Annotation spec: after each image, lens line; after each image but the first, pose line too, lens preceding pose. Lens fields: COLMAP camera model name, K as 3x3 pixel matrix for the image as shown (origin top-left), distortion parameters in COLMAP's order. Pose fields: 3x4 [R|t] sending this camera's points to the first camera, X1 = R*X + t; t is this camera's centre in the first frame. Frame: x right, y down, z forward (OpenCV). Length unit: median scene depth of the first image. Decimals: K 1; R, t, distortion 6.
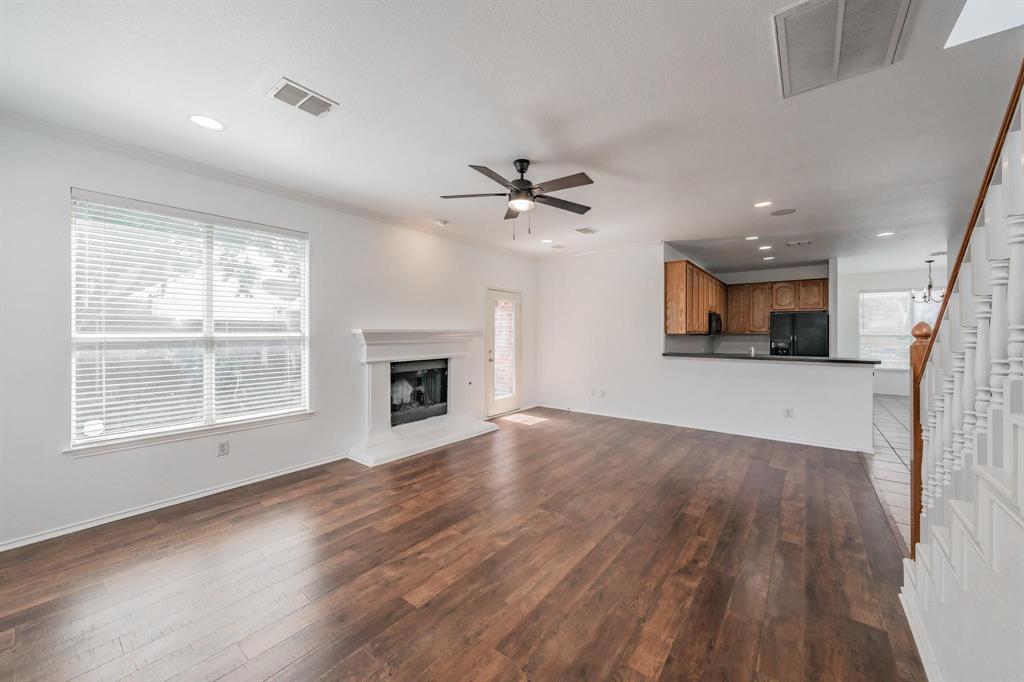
lens RADIAL K [[373.3, 0, 533.6], [0, 373.3, 335.7], [0, 0, 1]] dist [-0.000078, 0.000024]
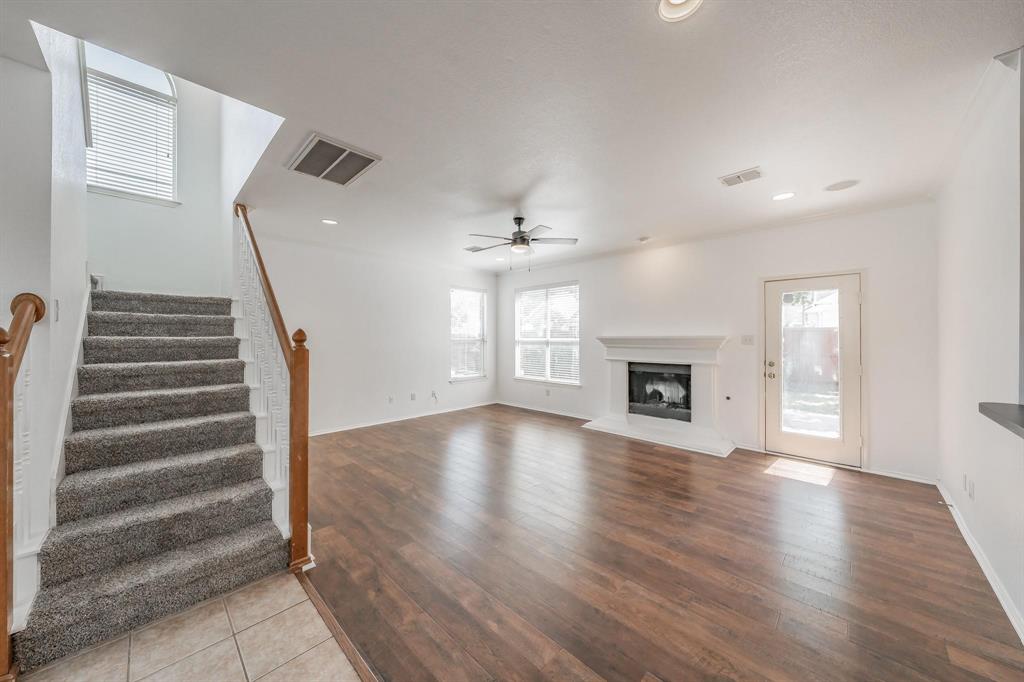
lens RADIAL K [[355.3, 0, 512.0], [0, 355.3, 341.0], [0, 0, 1]] dist [0.000062, 0.000054]
pose [[-0.136889, 0.007162, -0.990561, 1.165671], [-0.009122, 0.999922, 0.008490, -0.008815], [0.990544, 0.010198, -0.136813, 1.025971]]
